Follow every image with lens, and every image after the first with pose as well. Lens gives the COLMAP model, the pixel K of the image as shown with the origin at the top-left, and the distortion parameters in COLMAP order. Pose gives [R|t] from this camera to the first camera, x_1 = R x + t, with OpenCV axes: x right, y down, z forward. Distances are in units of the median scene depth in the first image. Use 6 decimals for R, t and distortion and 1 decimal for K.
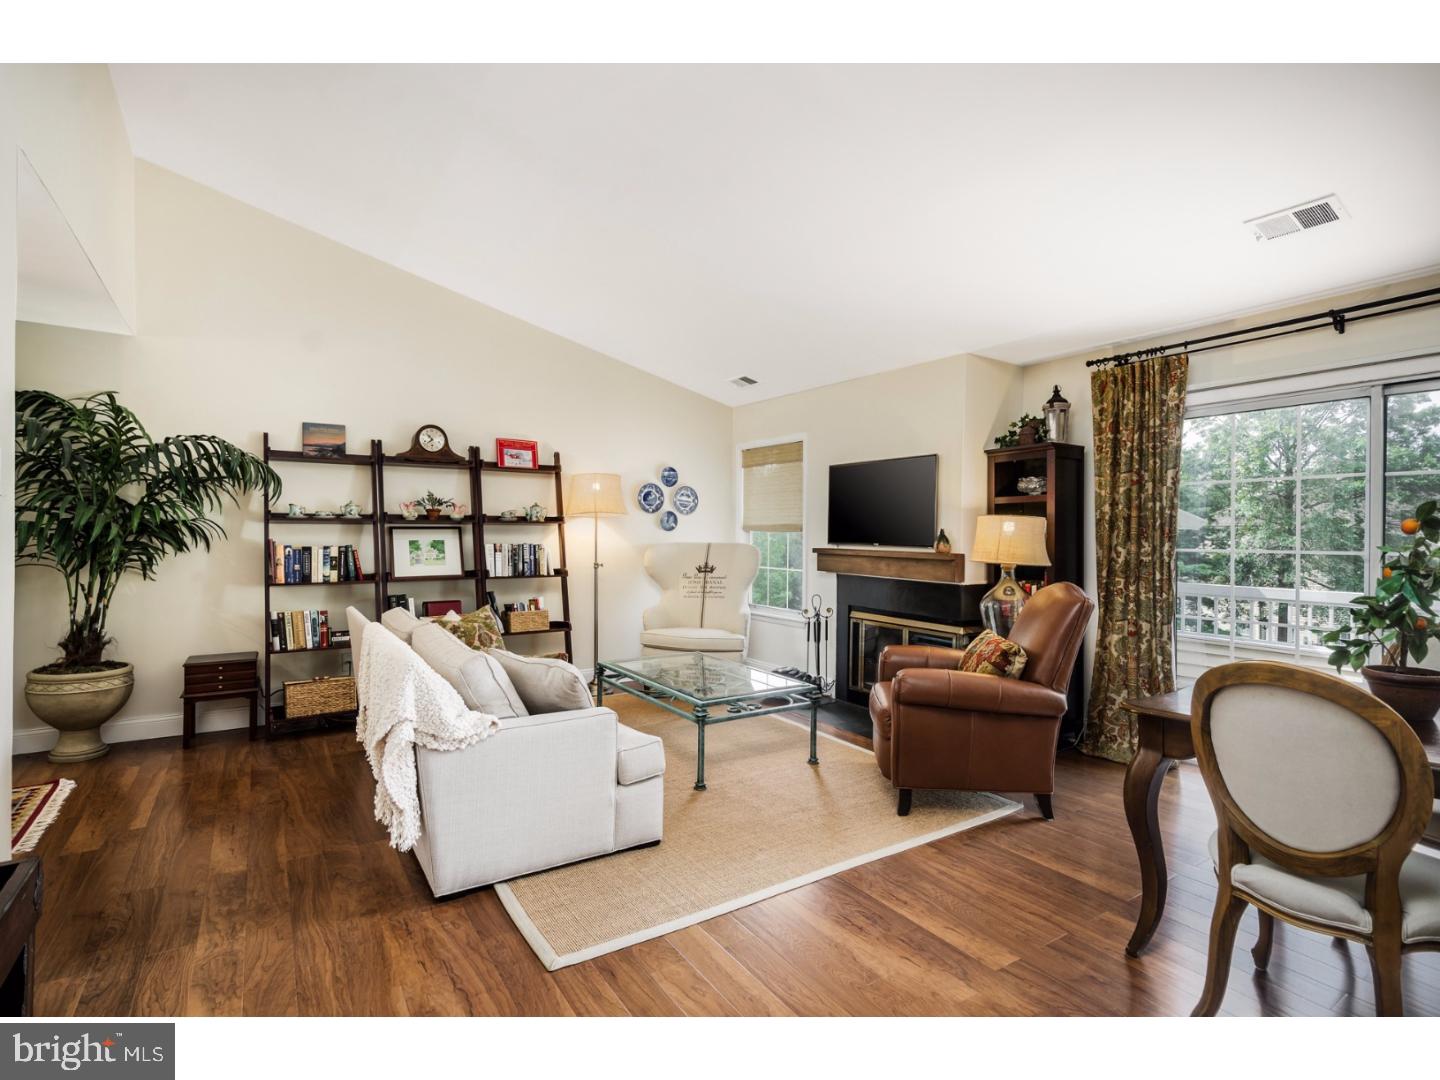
lens RADIAL K [[691.1, 0, 720.0], [0, 691.1, 540.0], [0, 0, 1]] dist [0.000646, -0.000384]
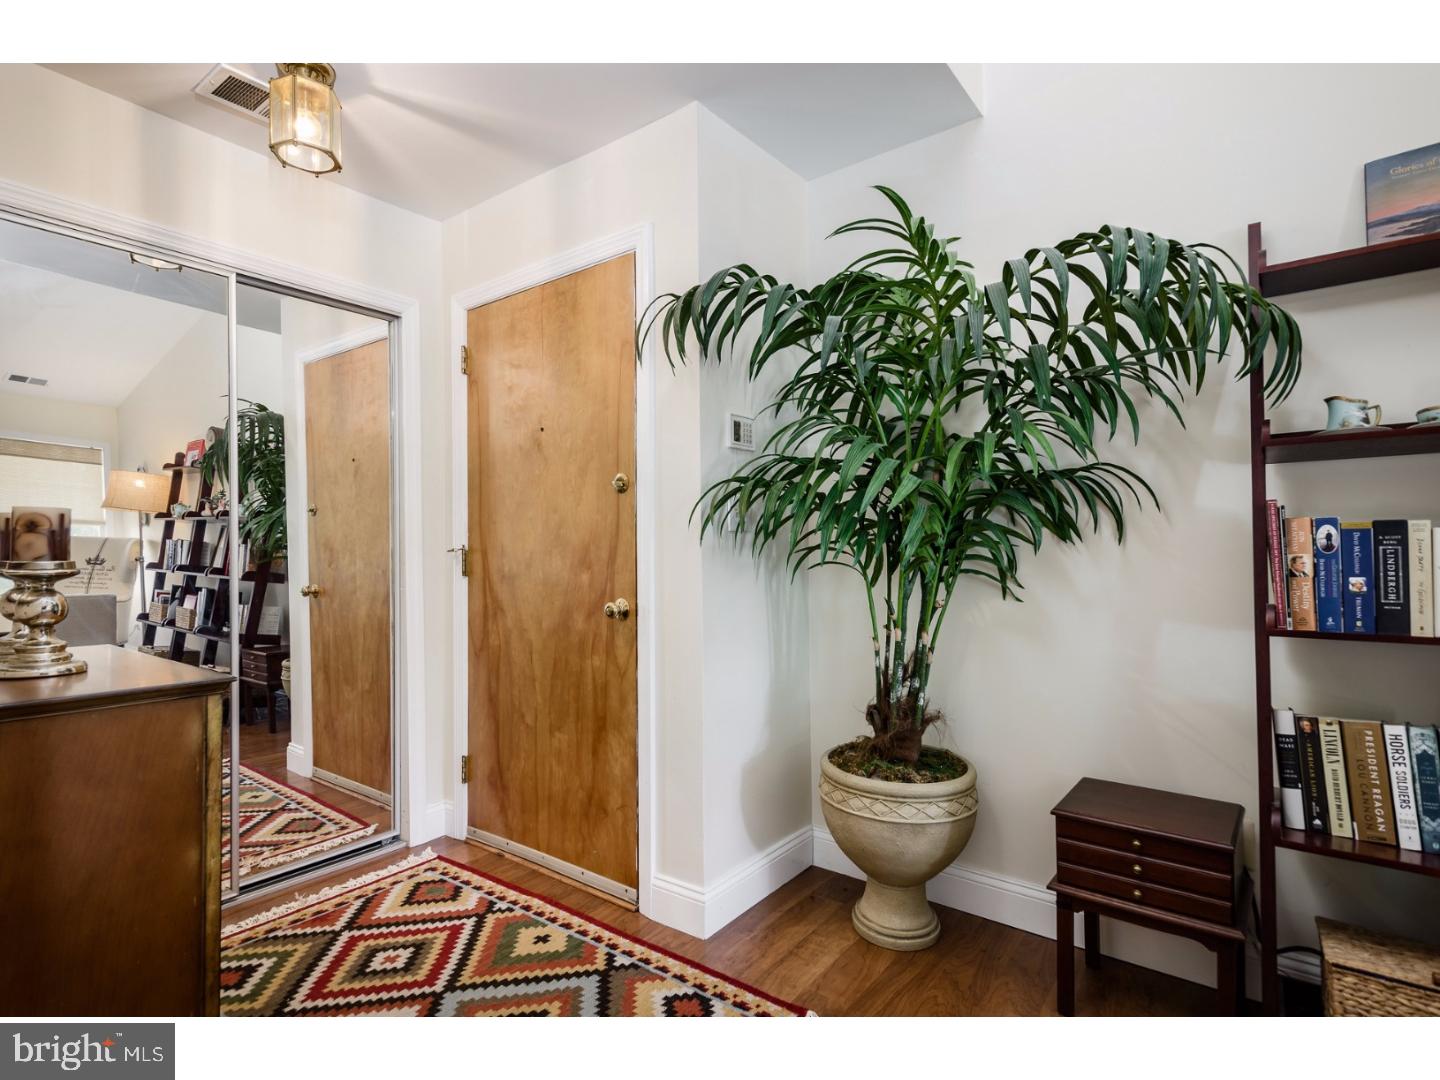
lens RADIAL K [[713.9, 0, 720.0], [0, 713.9, 540.0], [0, 0, 1]] dist [0.000095, -0.000400]
pose [[0.320962, -0.023787, -0.946793, -0.389268], [0.002818, 0.999704, -0.024161, 0.025887], [0.947088, 0.005087, 0.320934, 0.607673]]
